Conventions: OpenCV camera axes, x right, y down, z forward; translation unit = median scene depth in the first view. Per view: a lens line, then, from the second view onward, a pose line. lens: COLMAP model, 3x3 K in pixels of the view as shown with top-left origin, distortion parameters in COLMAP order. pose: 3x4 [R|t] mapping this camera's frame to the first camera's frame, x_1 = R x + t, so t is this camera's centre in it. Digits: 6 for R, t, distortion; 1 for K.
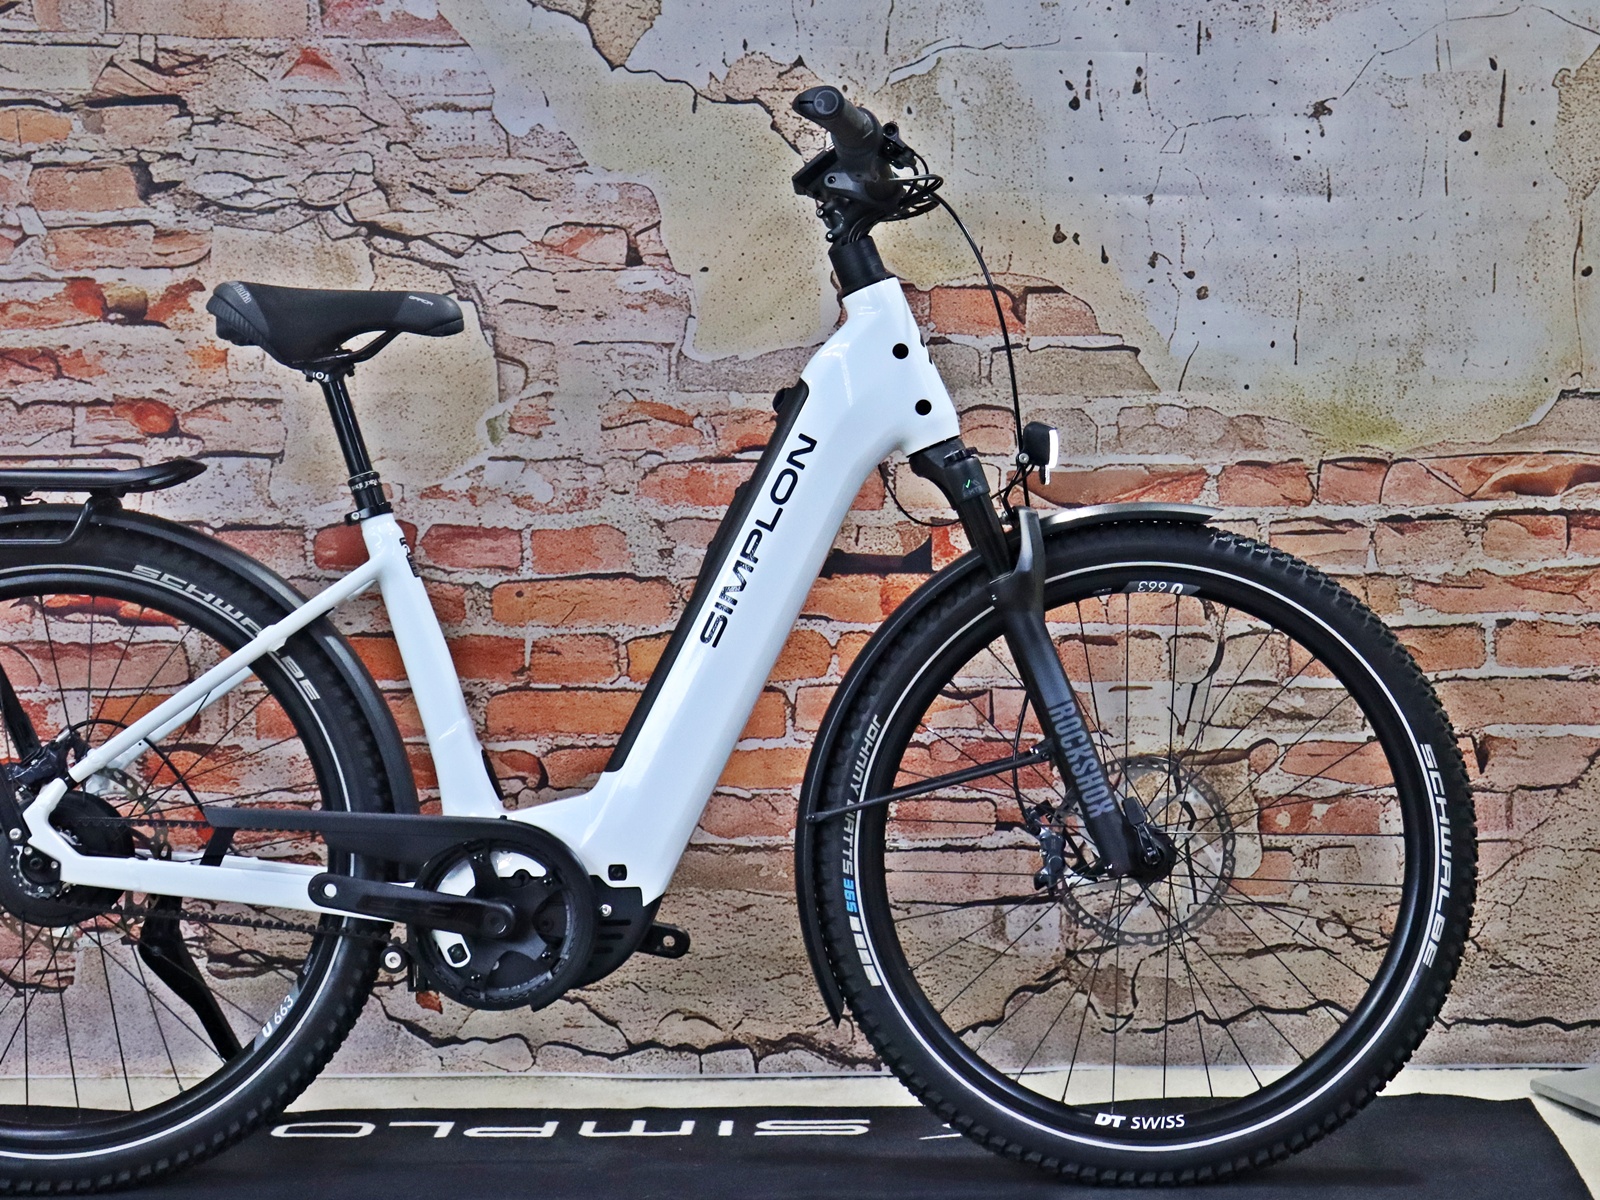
lens RADIAL K [[3521.5, 0, 960.2], [0, 3521.5, 546.7], [0, 0, 1]] dist [0.065297, 0.468189]
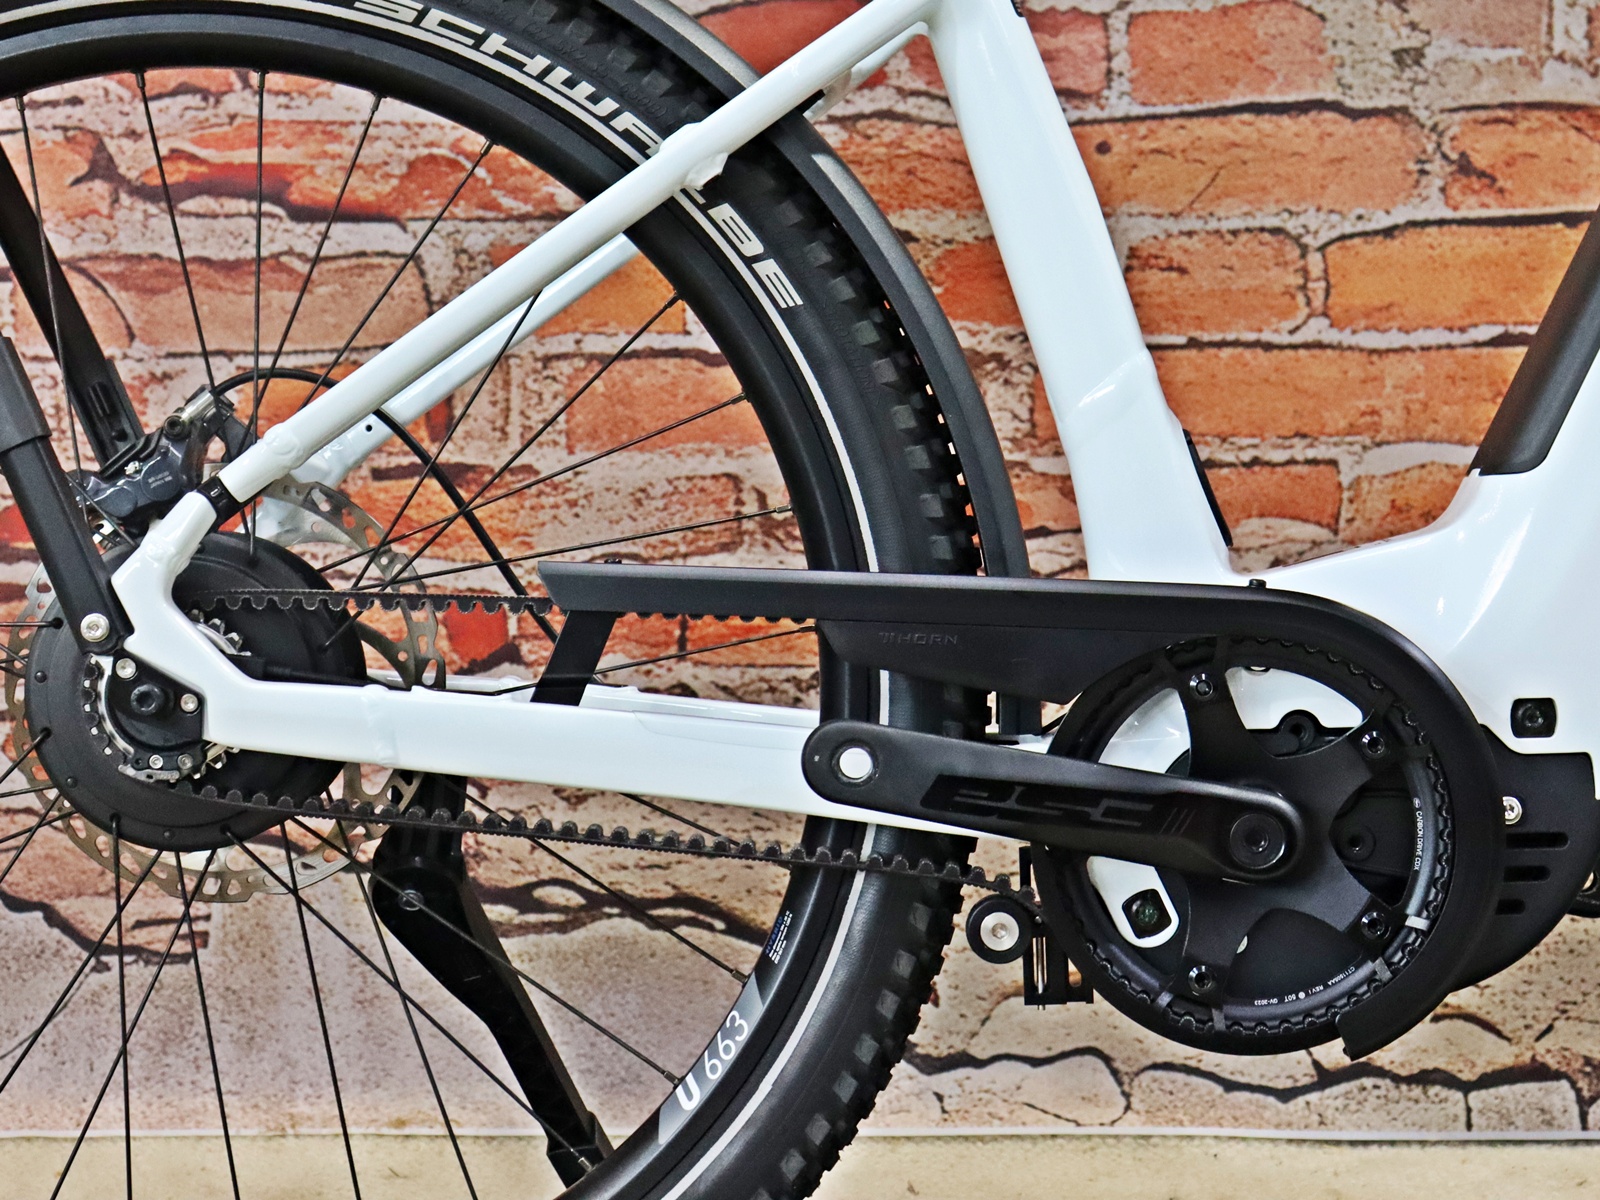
lens RADIAL K [[3507.9, 0, 848.8], [0, 3507.9, 500.0], [0, 0, 1]] dist [0.092020, 0.236794]
pose [[0.999024, -0.008662, -0.043304, -0.154778], [0.009789, 0.999617, 0.025884, 0.054269], [0.043063, -0.026283, 0.998727, 0.572966]]
